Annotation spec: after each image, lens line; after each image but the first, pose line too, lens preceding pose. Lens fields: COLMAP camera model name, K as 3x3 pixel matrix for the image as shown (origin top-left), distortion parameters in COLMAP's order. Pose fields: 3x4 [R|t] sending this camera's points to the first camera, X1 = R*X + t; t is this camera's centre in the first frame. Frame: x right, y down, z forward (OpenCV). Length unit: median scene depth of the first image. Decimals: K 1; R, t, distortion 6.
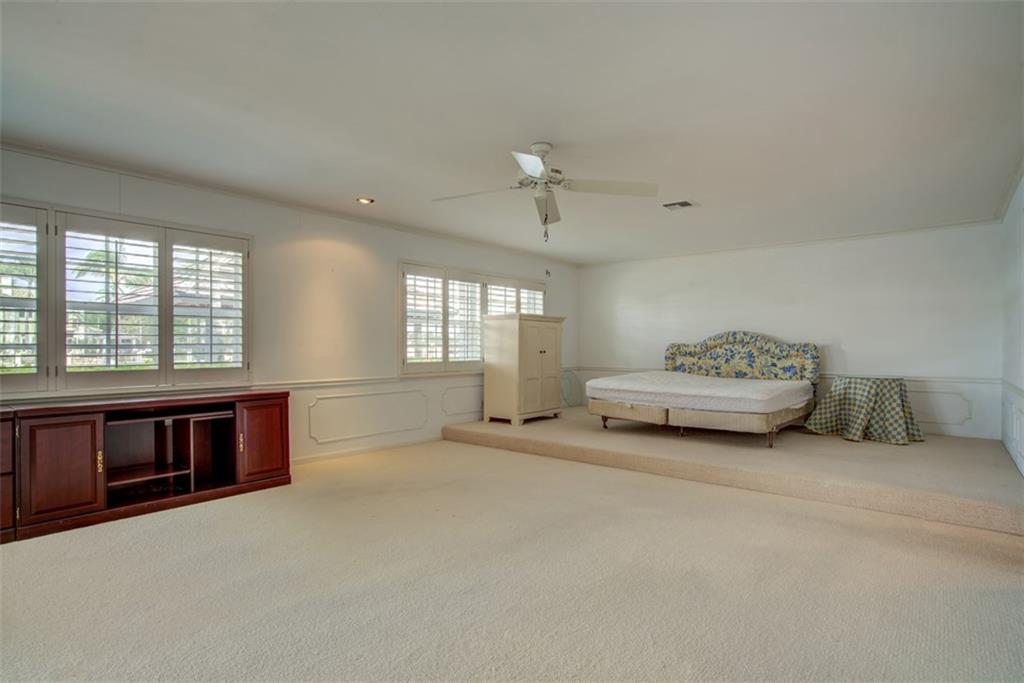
lens RADIAL K [[522.1, 0, 506.2], [0, 522.1, 344.6], [0, 0, 1]] dist [-0.046774, 0.027136]
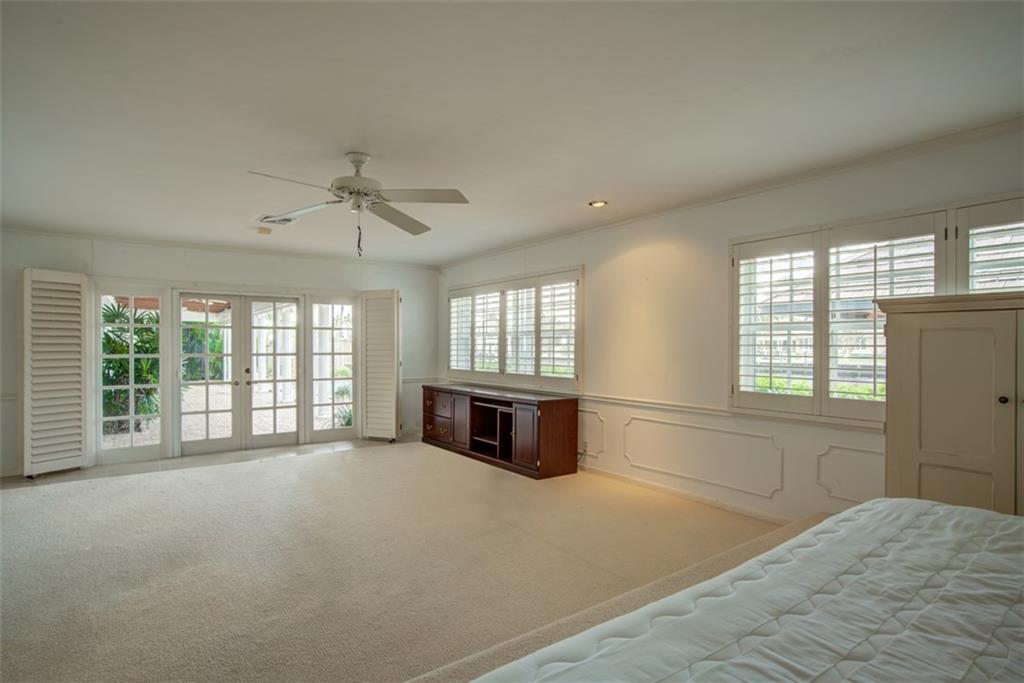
lens RADIAL K [[522.1, 0, 506.2], [0, 522.1, 344.6], [0, 0, 1]] dist [-0.046774, 0.027136]
pose [[-0.234864, -0.002677, -0.972025, 0.698698], [-0.002407, 0.999995, -0.002172, -0.030626], [0.972025, 0.001829, -0.234869, 1.137829]]
